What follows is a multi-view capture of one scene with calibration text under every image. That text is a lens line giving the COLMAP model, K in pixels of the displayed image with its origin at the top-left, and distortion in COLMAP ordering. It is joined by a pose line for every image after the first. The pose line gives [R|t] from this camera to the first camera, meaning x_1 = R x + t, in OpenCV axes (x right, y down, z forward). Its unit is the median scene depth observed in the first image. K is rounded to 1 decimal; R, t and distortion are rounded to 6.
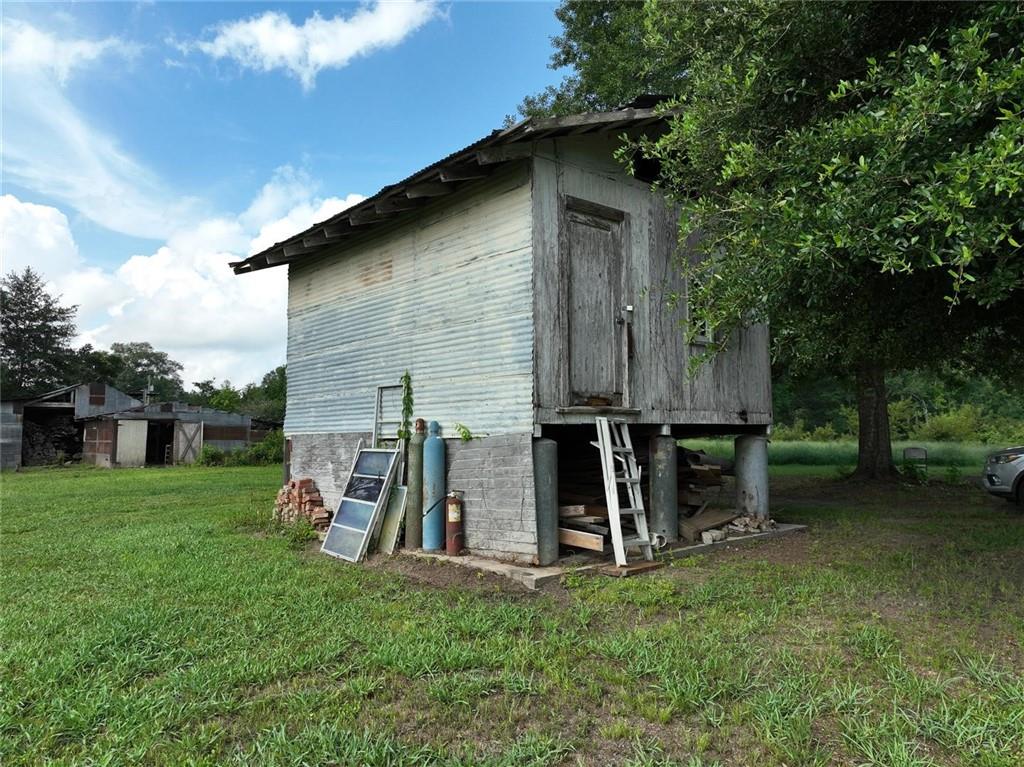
lens RADIAL K [[721.4, 0, 512.0], [0, 721.4, 383.5], [0, 0, 1]] dist [0.004601, 0.011447]
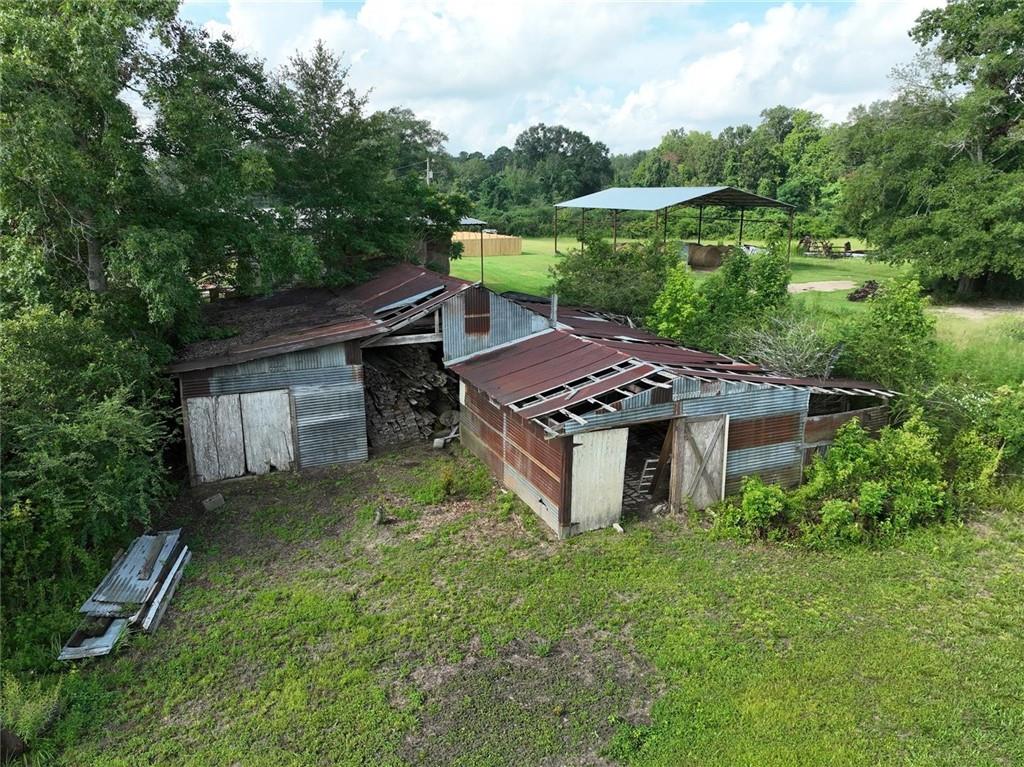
lens RADIAL K [[721.4, 0, 512.0], [0, 721.4, 383.5], [0, 0, 1]] dist [0.004601, 0.011447]
pose [[0.953723, 0.077779, -0.290453, -0.422354], [0.023148, 0.944107, 0.328826, -0.112225], [0.299794, -0.320332, 0.898616, 0.564554]]
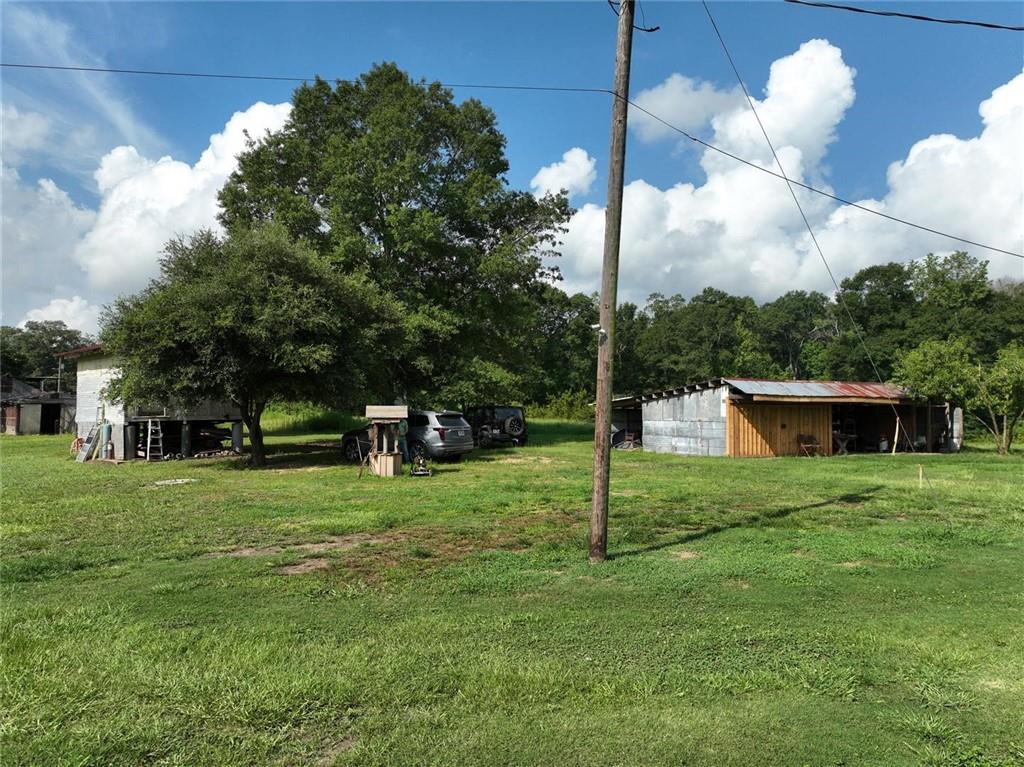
lens RADIAL K [[721.4, 0, 512.0], [0, 721.4, 383.5], [0, 0, 1]] dist [0.004601, 0.011447]
pose [[0.996864, 0.003739, 0.079047, 0.342370], [-0.007207, 0.999021, 0.043638, -0.062614], [-0.078806, -0.044071, 0.995915, -0.561913]]
